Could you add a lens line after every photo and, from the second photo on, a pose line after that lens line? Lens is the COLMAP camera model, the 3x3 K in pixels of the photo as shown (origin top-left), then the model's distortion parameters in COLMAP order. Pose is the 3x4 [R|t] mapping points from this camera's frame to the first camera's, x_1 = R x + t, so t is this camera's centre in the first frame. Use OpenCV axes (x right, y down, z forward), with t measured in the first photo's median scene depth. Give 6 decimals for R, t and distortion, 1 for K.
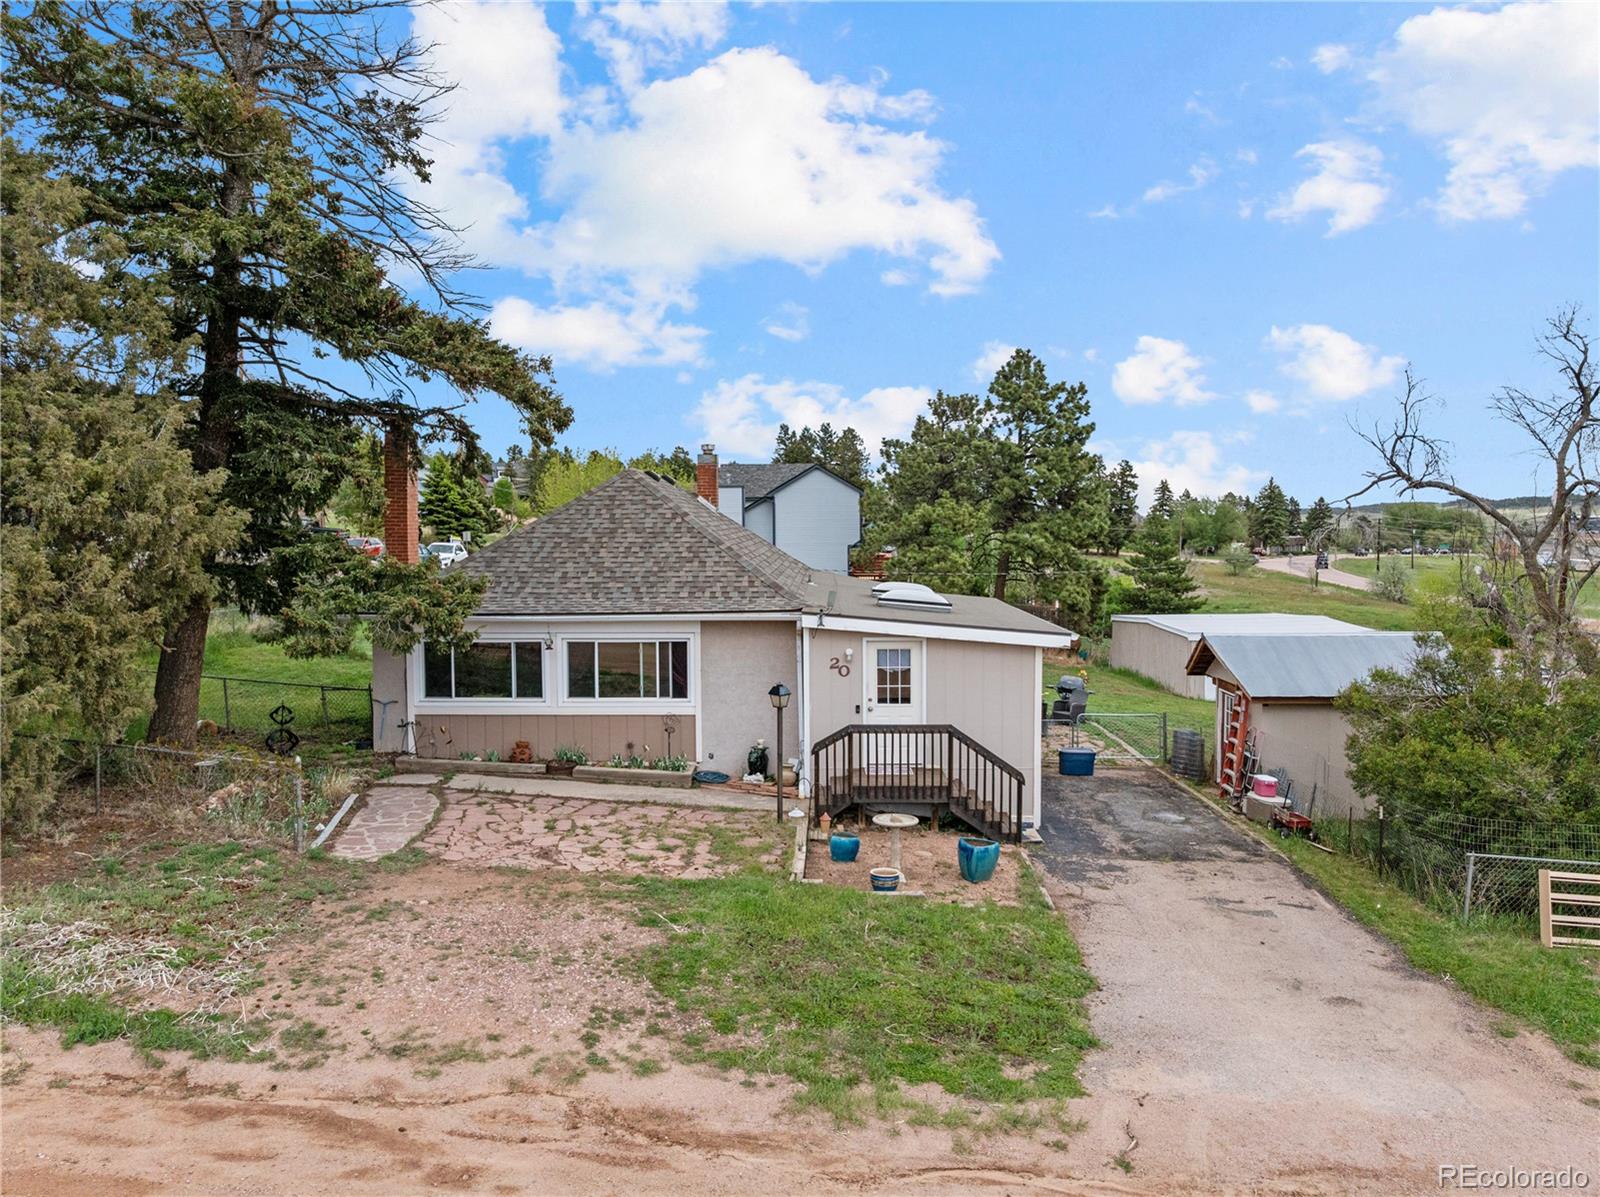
lens RADIAL K [[1131.3, 0, 801.1], [0, 1131.3, 580.4], [0, 0, 1]] dist [-0.036296, -0.004131]
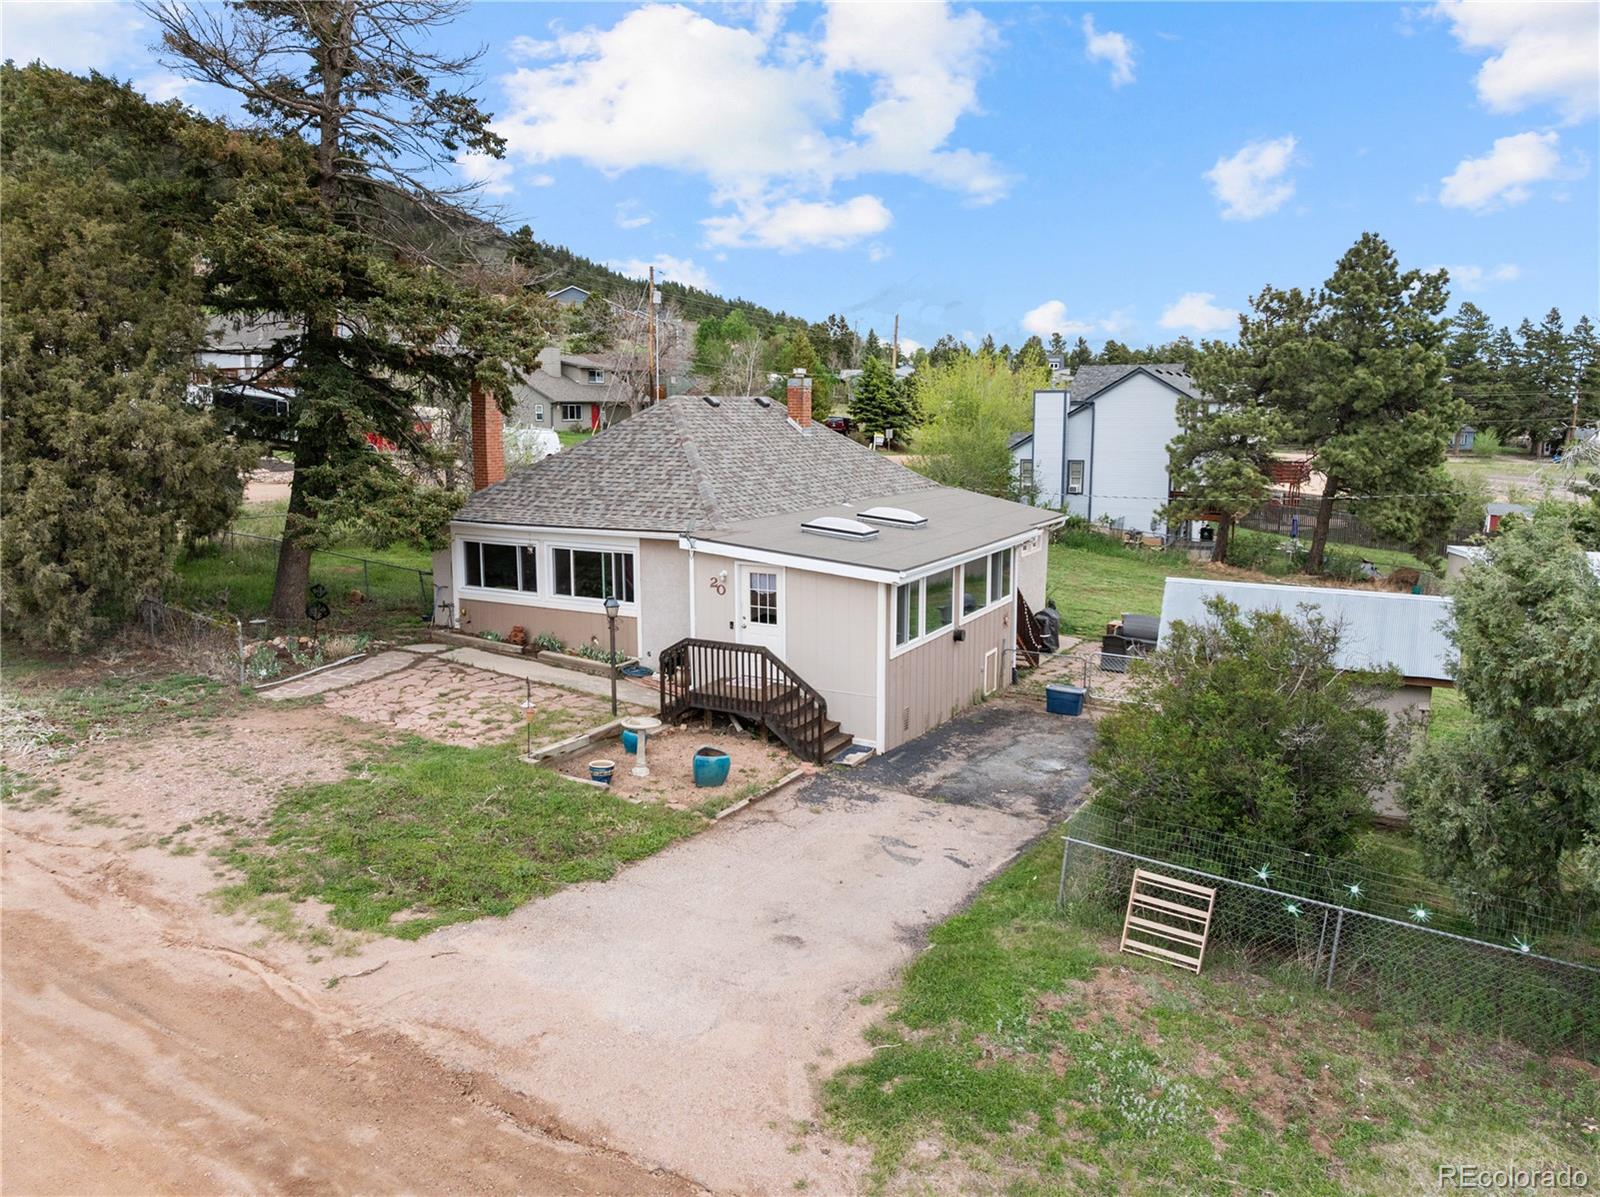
lens RADIAL K [[1127.7, 0, 795.3], [0, 1127.7, 590.7], [0, 0, 1]] dist [-0.031214, -0.000877]
pose [[0.886797, 0.076976, -0.455703, 0.615146], [-0.028459, 0.993256, 0.112396, -0.046032], [0.461281, -0.086703, 0.883008, 0.058189]]
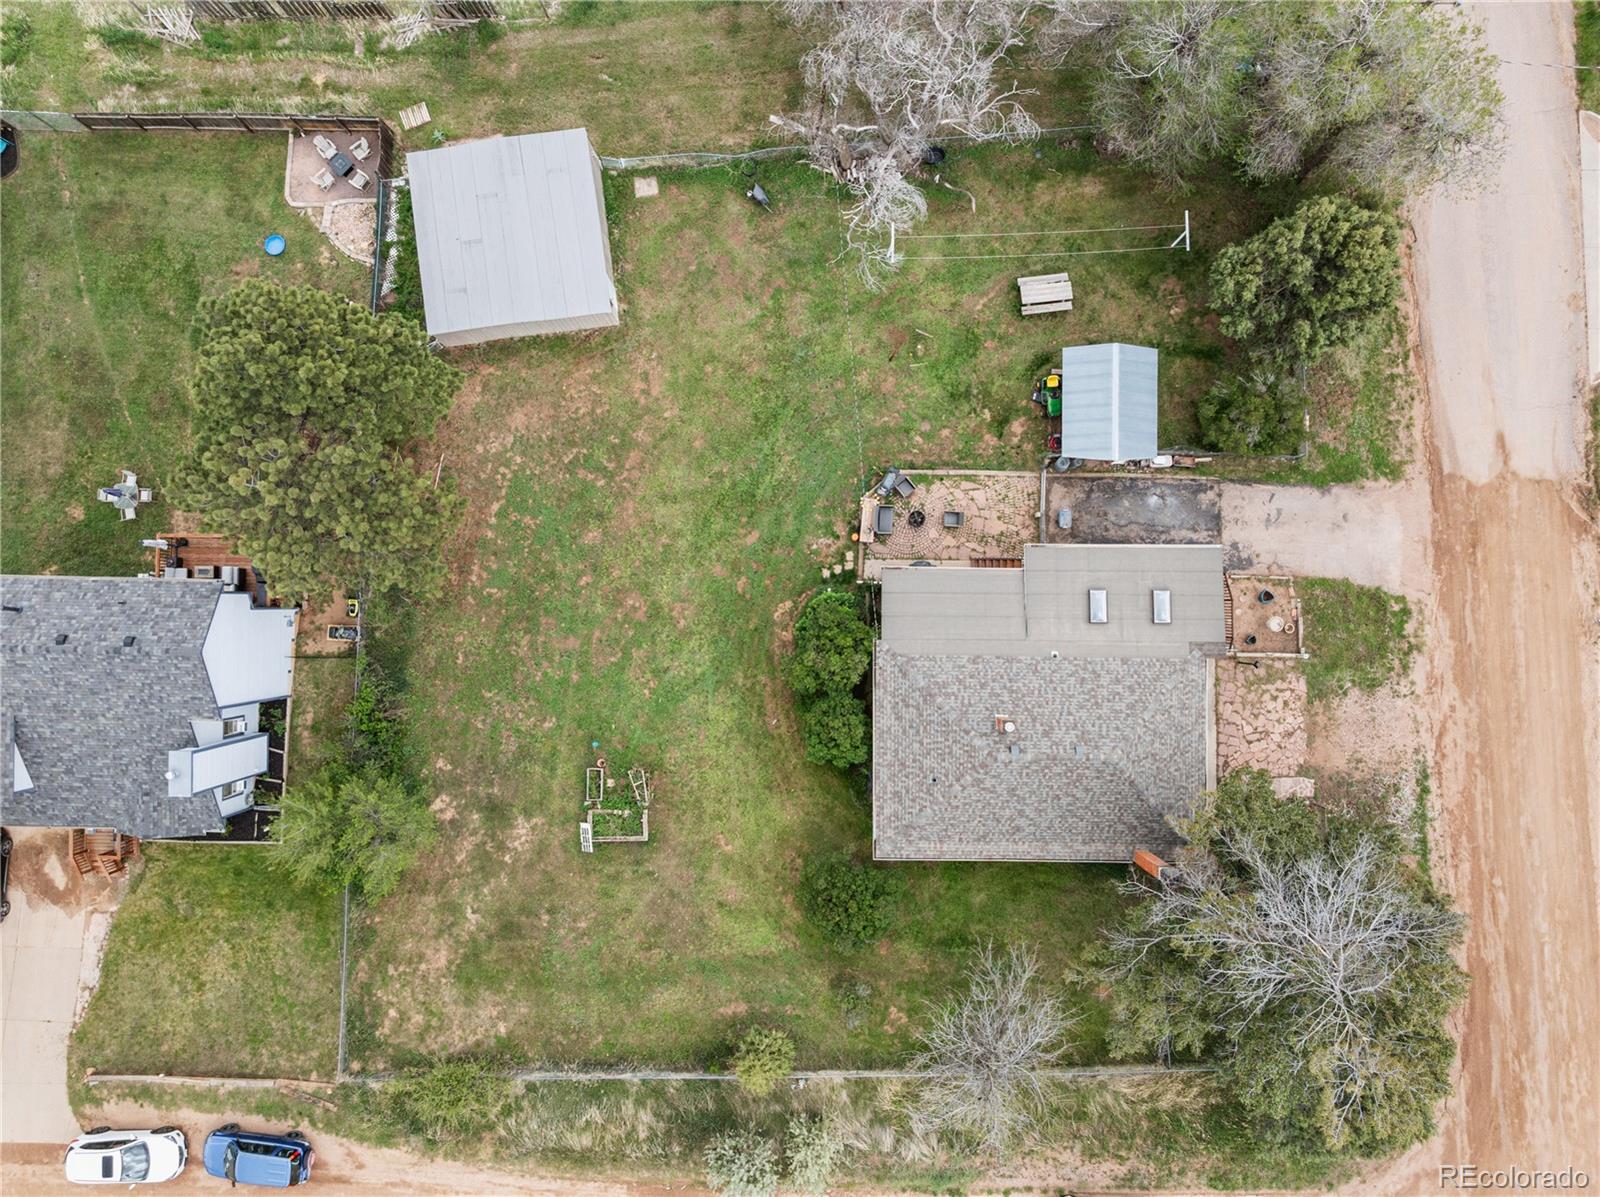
lens RADIAL K [[1131.3, 0, 801.1], [0, 1131.3, 580.4], [0, 0, 1]] dist [-0.036296, -0.004131]
pose [[-0.011663, -0.999759, 0.018619, 0.134589], [0.061694, 0.017866, 0.997935, -2.440040], [-0.998027, 0.012787, 0.061471, 1.754500]]
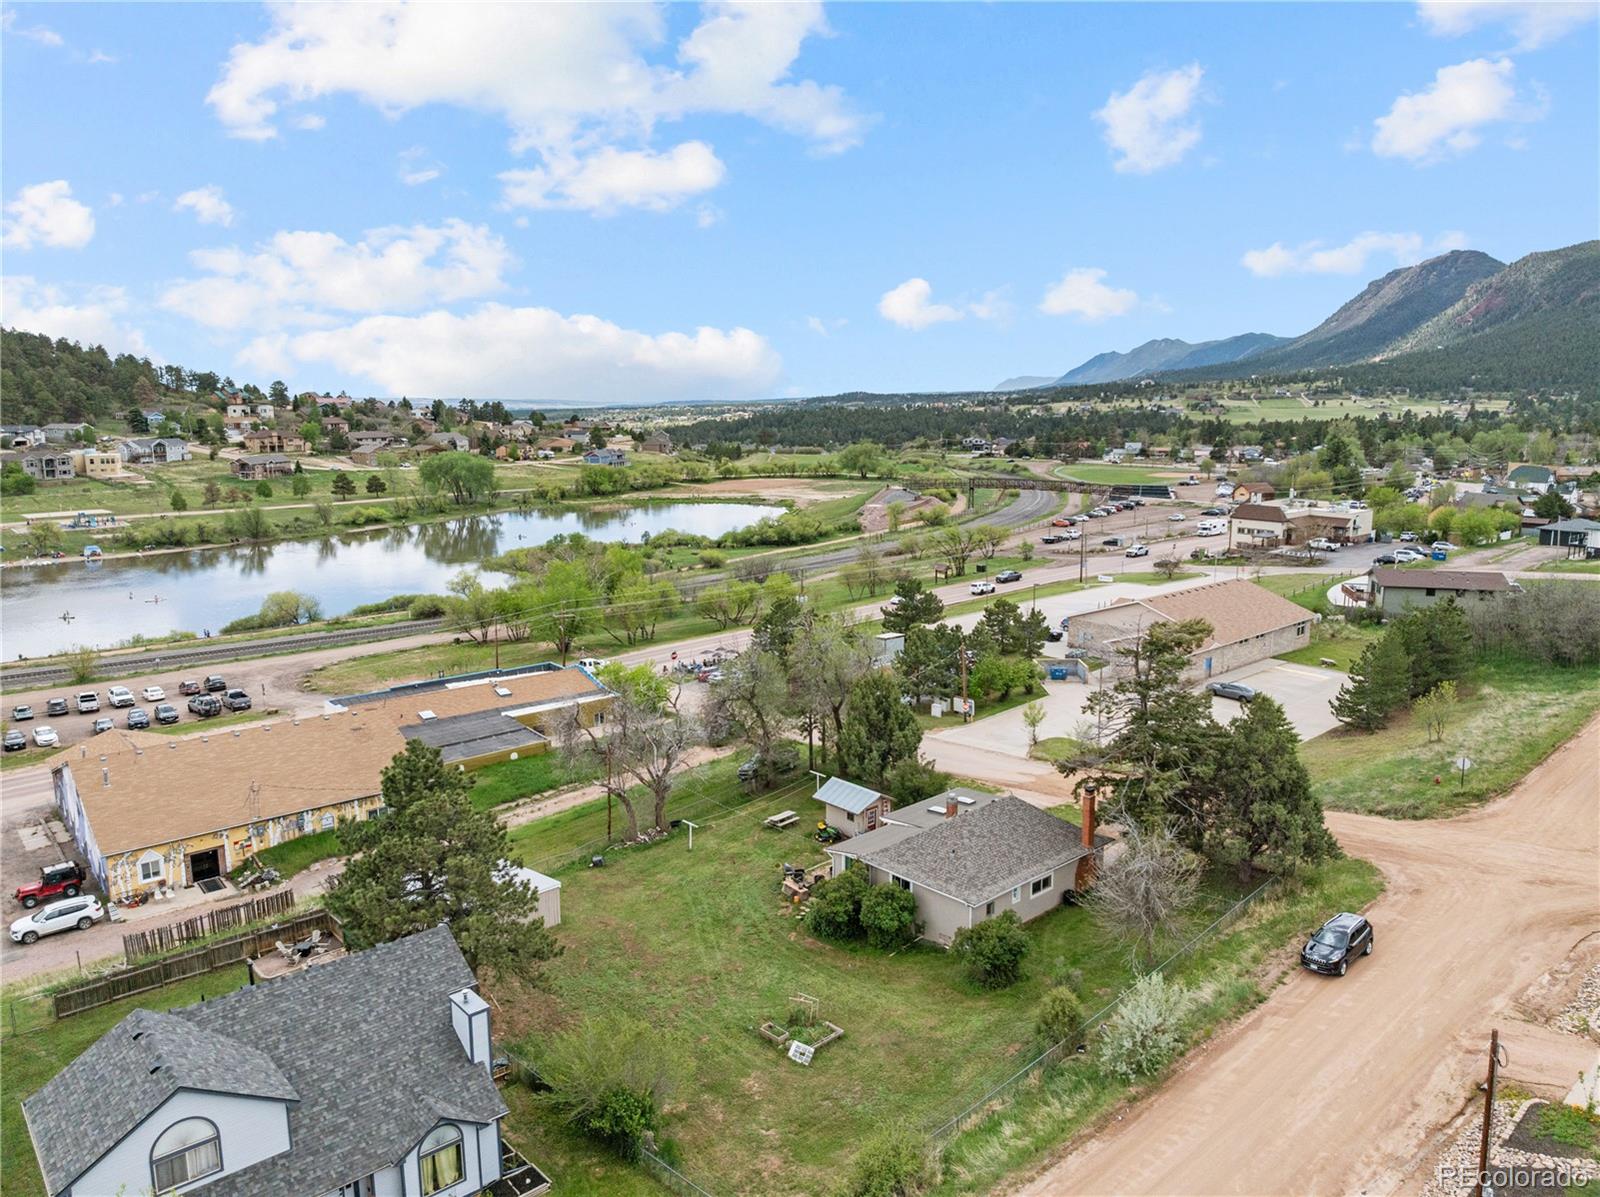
lens RADIAL K [[1131.3, 0, 801.1], [0, 1131.3, 580.4], [0, 0, 1]] dist [-0.036296, -0.004131]
pose [[-0.686846, -0.108012, 0.718732, -2.257501], [0.051104, 0.979271, 0.196004, -1.540382], [-0.725004, 0.171355, -0.667089, 4.054729]]
